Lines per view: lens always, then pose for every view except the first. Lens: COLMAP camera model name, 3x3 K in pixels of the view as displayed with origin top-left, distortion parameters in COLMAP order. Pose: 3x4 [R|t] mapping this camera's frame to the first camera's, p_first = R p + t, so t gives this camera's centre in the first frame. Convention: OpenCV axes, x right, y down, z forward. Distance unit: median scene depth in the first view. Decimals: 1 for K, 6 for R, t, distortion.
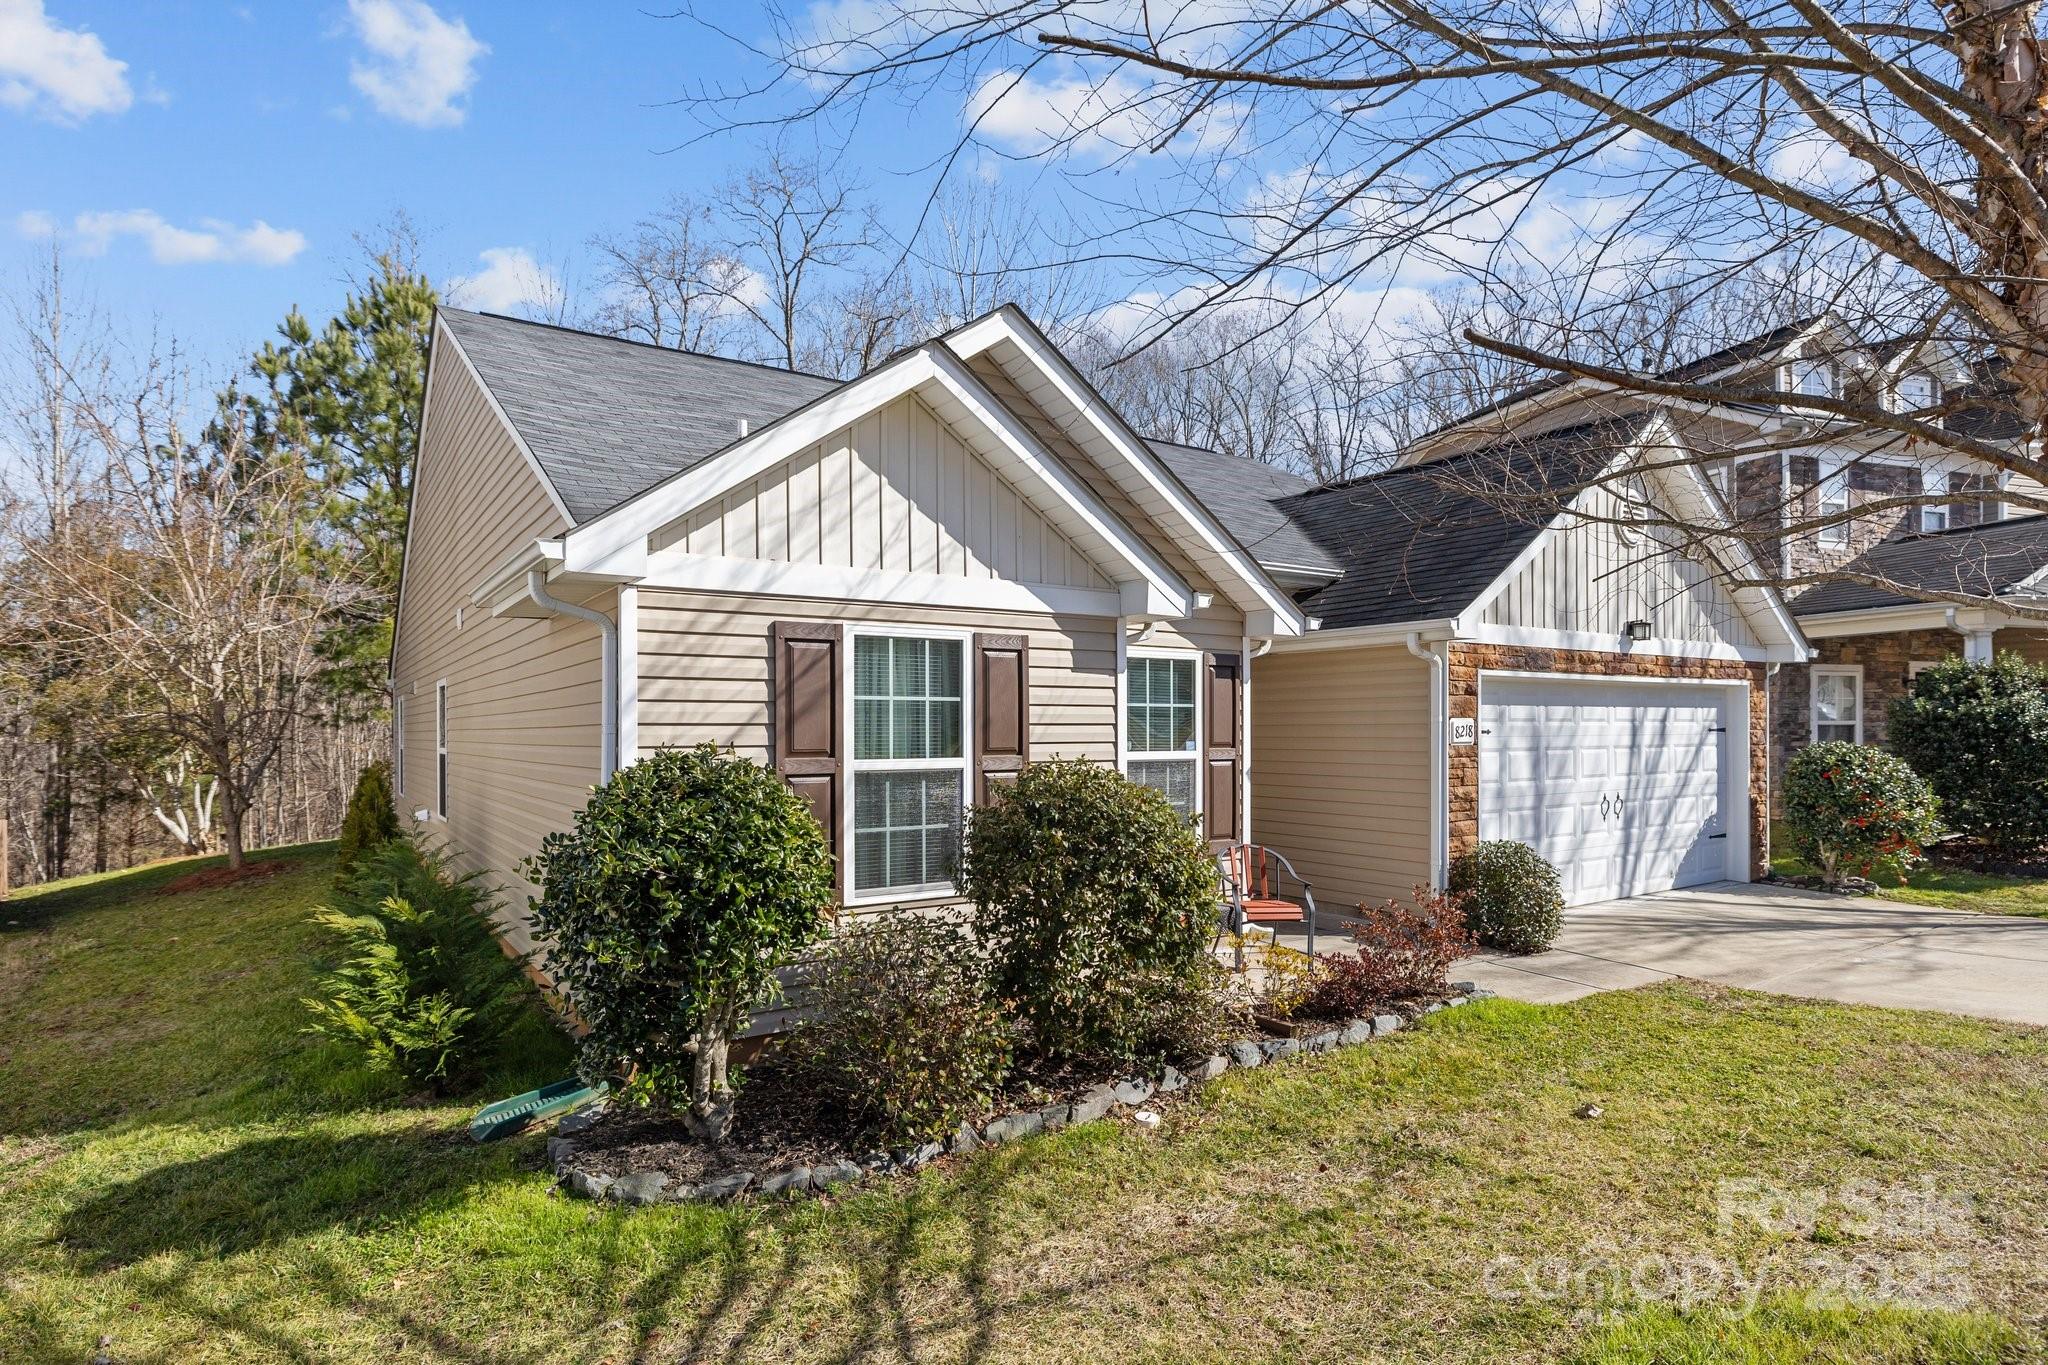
lens RADIAL K [[1047.1, 0, 989.5], [0, 1047.1, 726.6], [0, 0, 1]] dist [-0.003816, -0.000527]
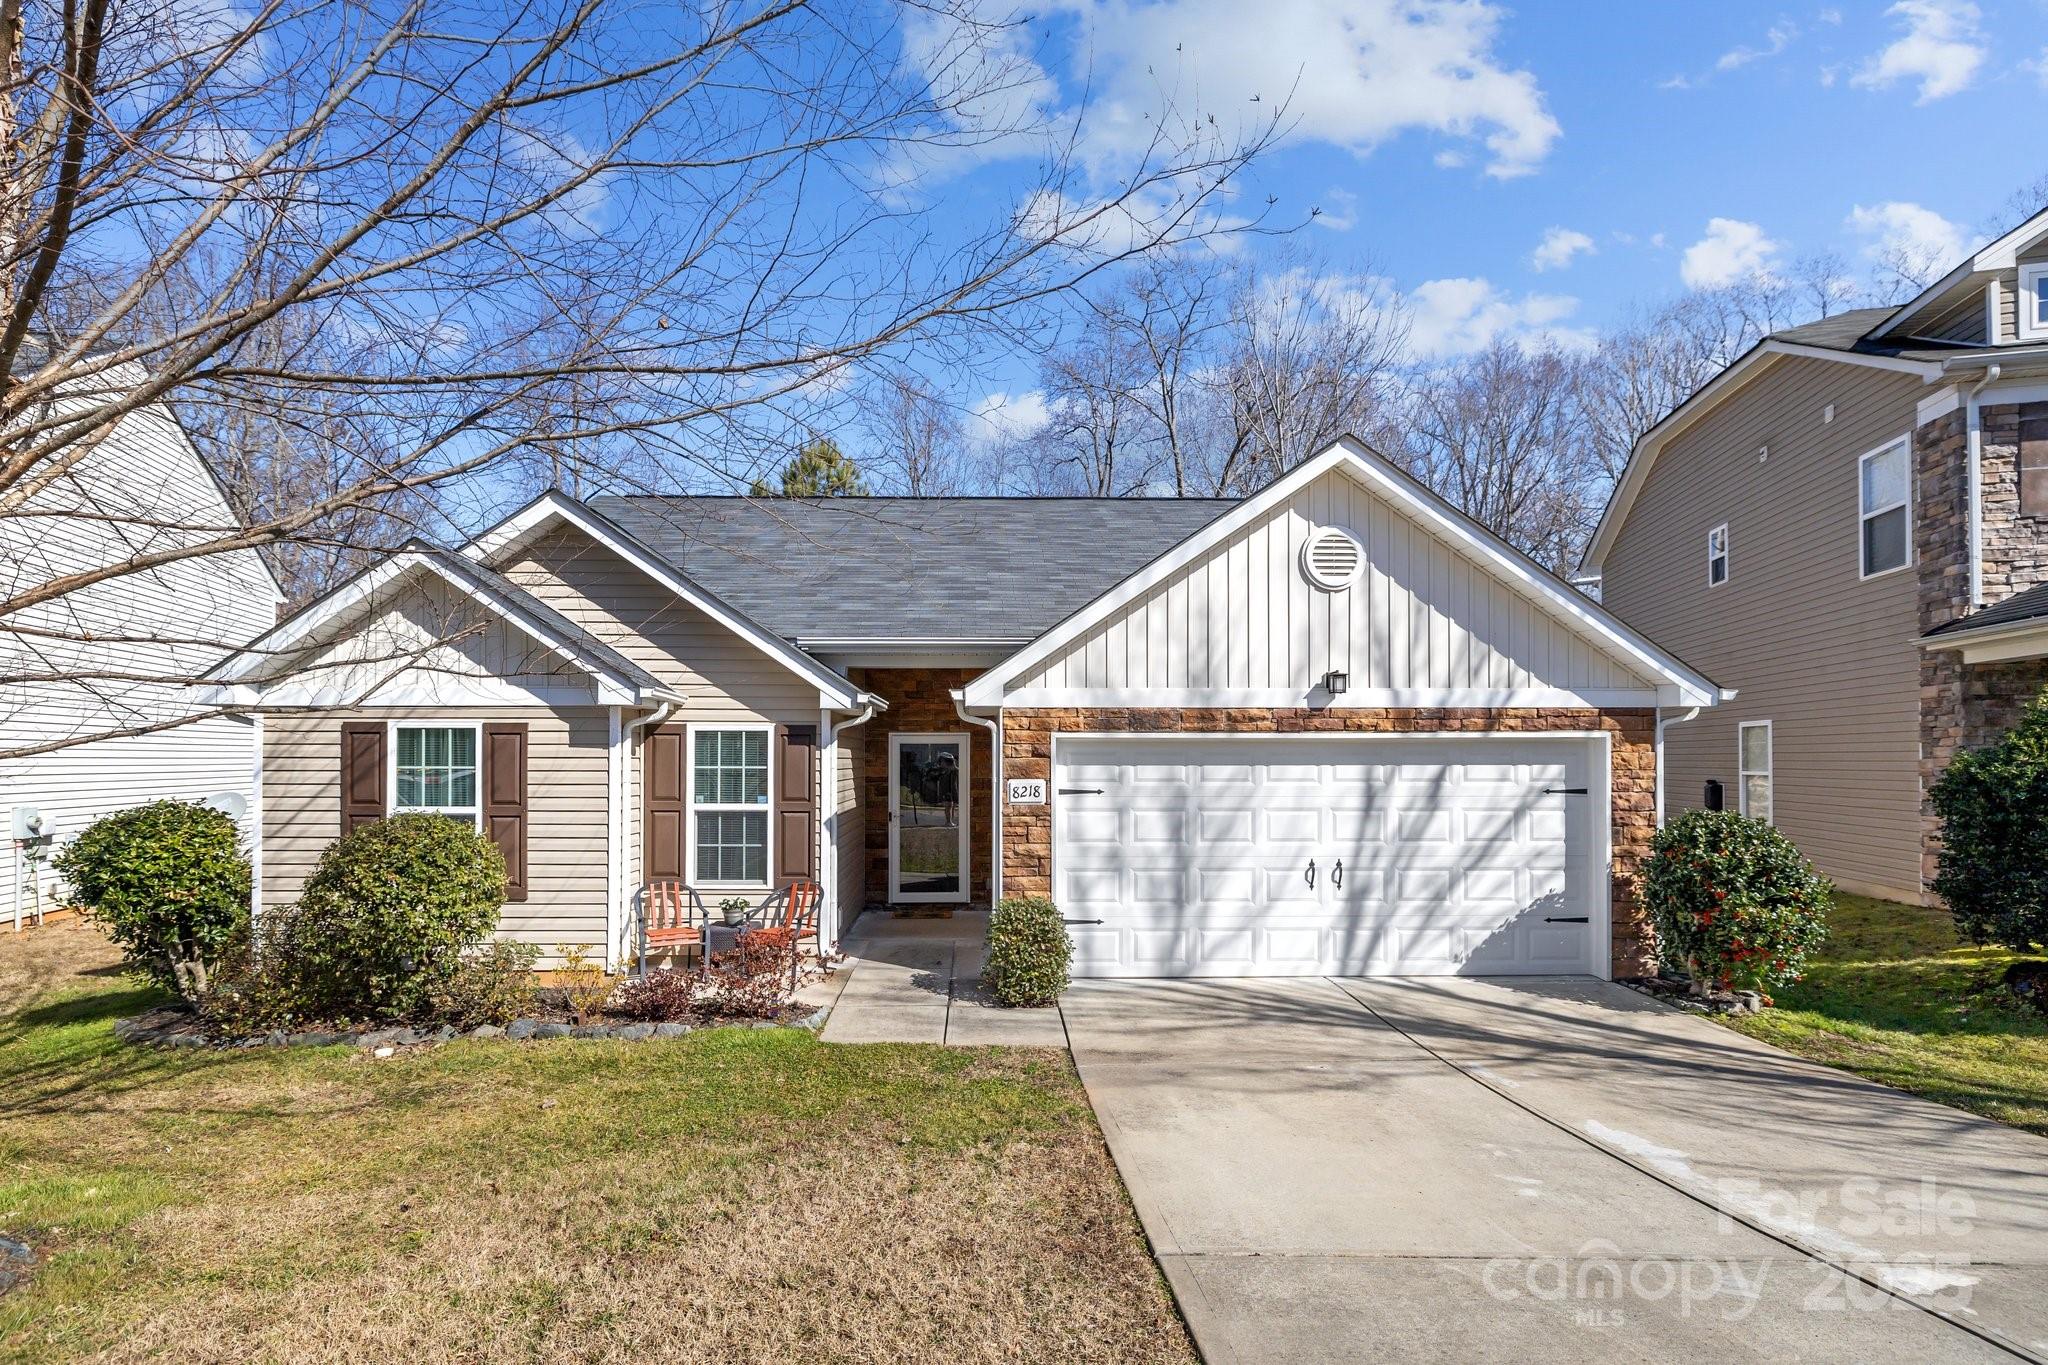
lens RADIAL K [[926.7, 0, 977.2], [0, 926.7, 759.5], [0, 0, 1]] dist [-0.003487, 0.000946]
pose [[0.853001, 0.001597, -0.521907, 0.900305], [-0.002540, 0.999996, -0.001093, -0.026900], [0.521903, 0.002258, 0.853002, 0.175997]]
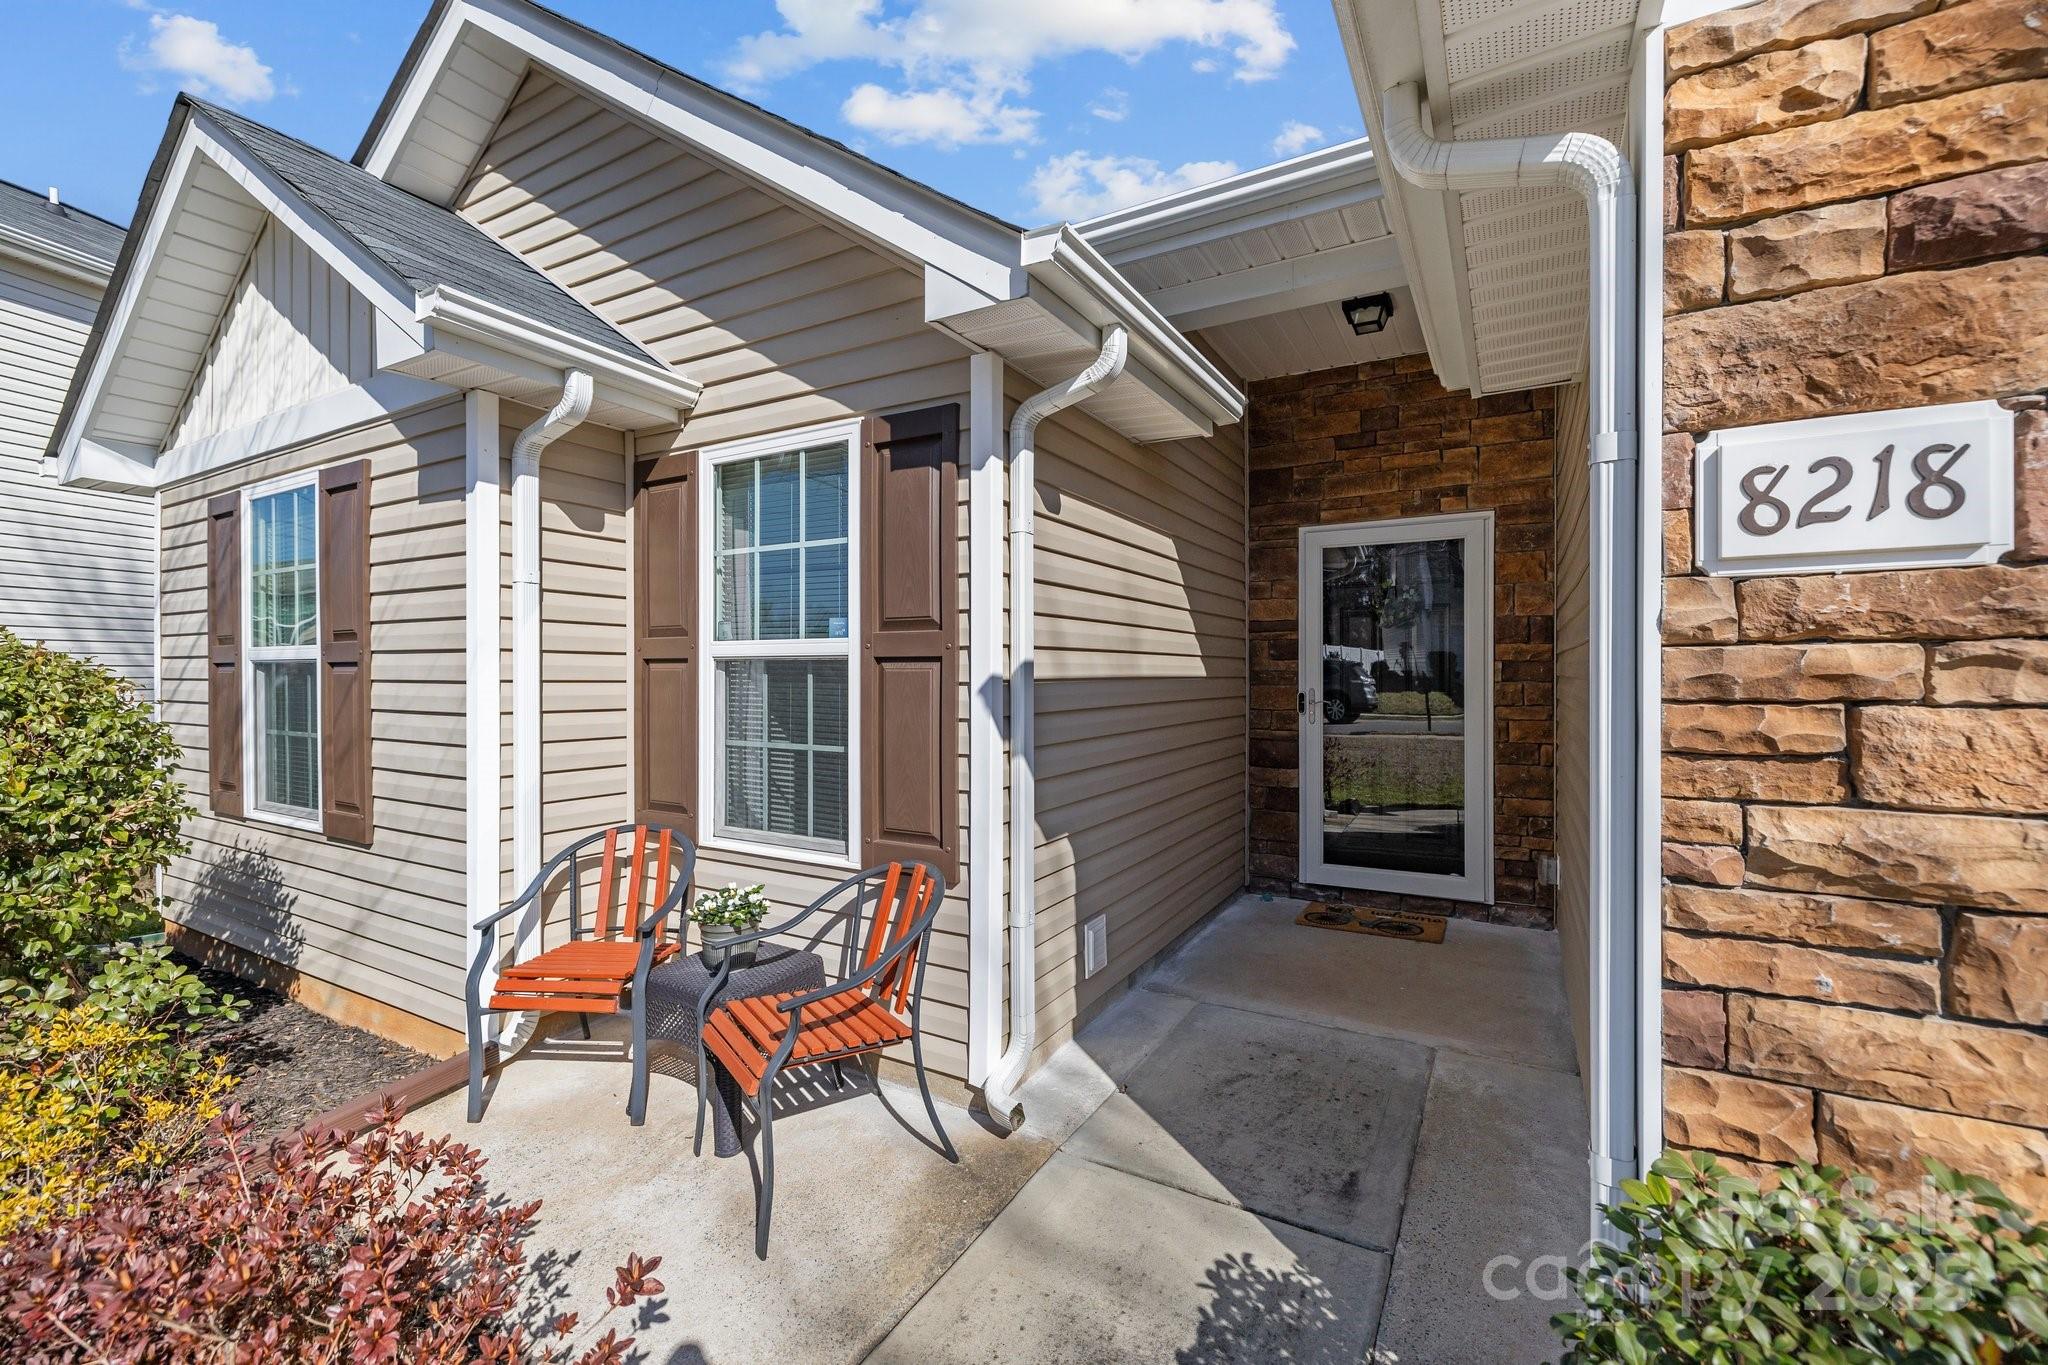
lens RADIAL K [[855.1, 0, 1007.9], [0, 855.1, 671.0], [0, 0, 1]] dist [0.001847, -0.000516]
pose [[0.466160, -0.000305, -0.884701, 0.513830], [0.001290, 0.999999, 0.000335, 0.034028], [0.884700, -0.001297, 0.466160, 0.813133]]
